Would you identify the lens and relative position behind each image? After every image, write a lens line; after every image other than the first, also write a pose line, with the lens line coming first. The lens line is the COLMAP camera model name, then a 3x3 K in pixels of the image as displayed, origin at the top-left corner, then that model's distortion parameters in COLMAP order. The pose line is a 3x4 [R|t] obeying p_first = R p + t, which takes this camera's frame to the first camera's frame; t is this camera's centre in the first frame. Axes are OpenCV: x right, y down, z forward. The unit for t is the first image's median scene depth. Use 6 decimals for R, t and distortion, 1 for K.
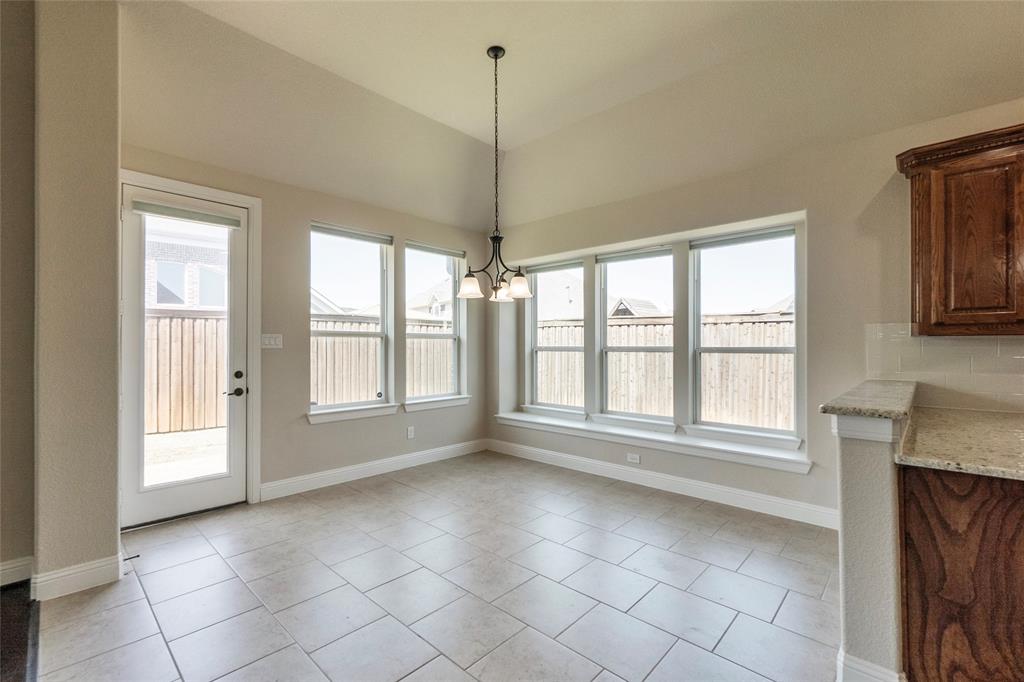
lens RADIAL K [[446.7, 0, 500.7], [0, 446.7, 344.7], [0, 0, 1]] dist [-0.003220, 0.000279]
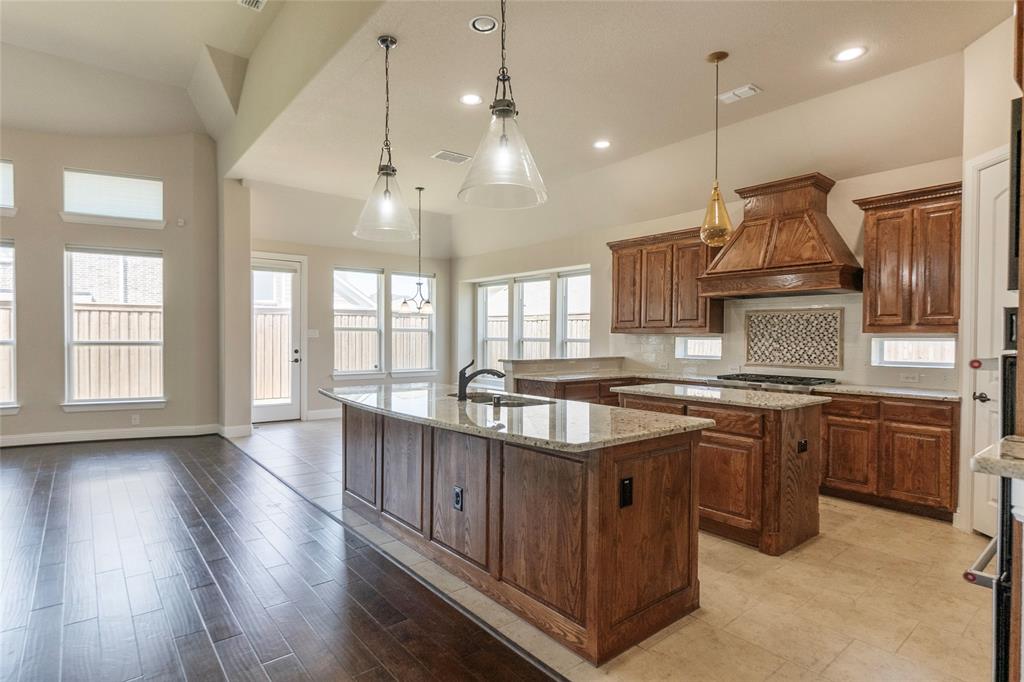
lens RADIAL K [[545.2, 0, 507.3], [0, 545.2, 345.9], [0, 0, 1]] dist [-0.001292, -0.003060]
pose [[0.991253, 0.009347, -0.131642, 0.531906], [-0.006804, 0.999782, 0.019749, -0.006404], [0.131798, -0.018680, 0.991101, -1.033961]]
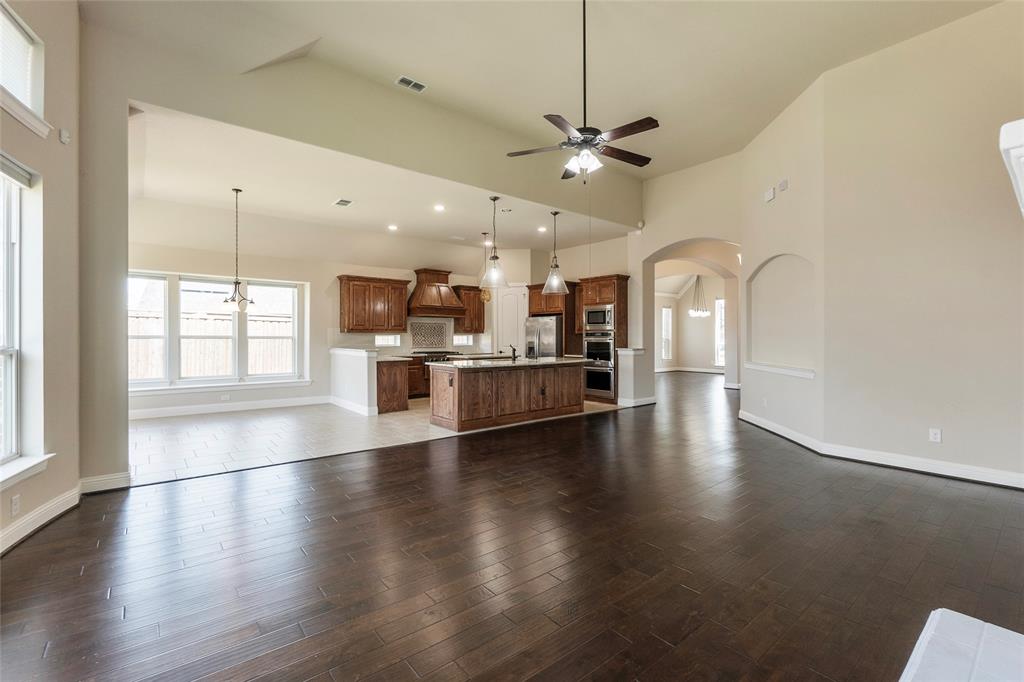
lens RADIAL K [[446.7, 0, 507.2], [0, 446.7, 339.6], [0, 0, 1]] dist [-0.003220, 0.000279]
pose [[0.110482, -0.004774, 0.993867, -1.433329], [-0.006875, 0.999961, 0.005568, 0.003242], [-0.993854, -0.007448, 0.110445, -0.342380]]
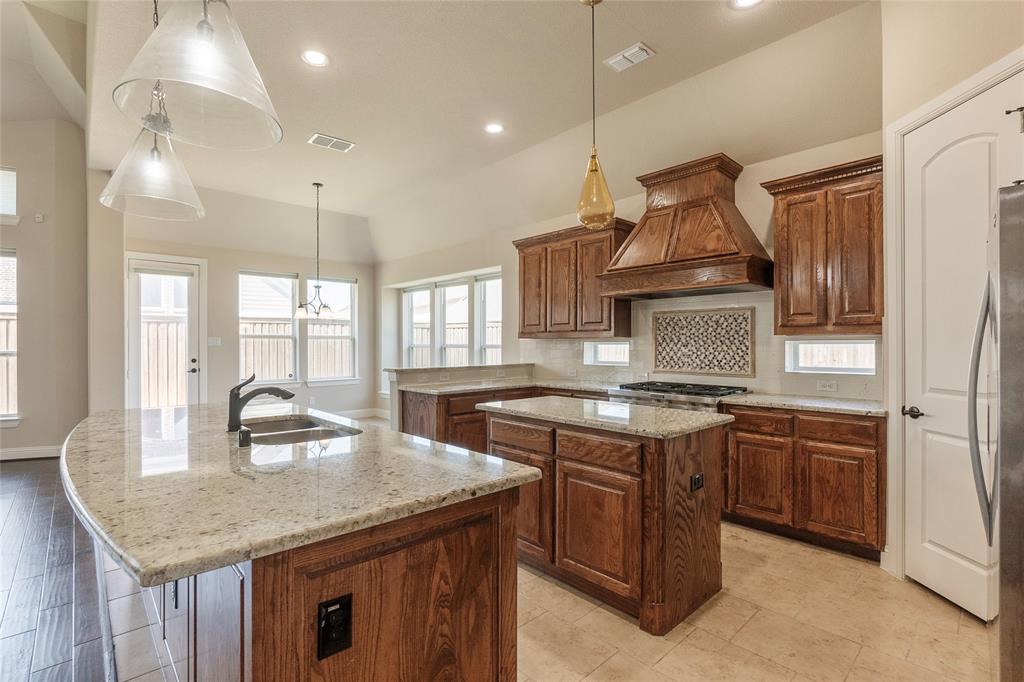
lens RADIAL K [[483.7, 0, 512.7], [0, 483.7, 343.6], [0, 0, 1]] dist [-0.015115, 0.002459]
pose [[0.997623, -0.000516, -0.068904, 0.706074], [0.000689, 0.999997, 0.002486, -0.003150], [0.068903, -0.002528, 0.997620, -0.709284]]
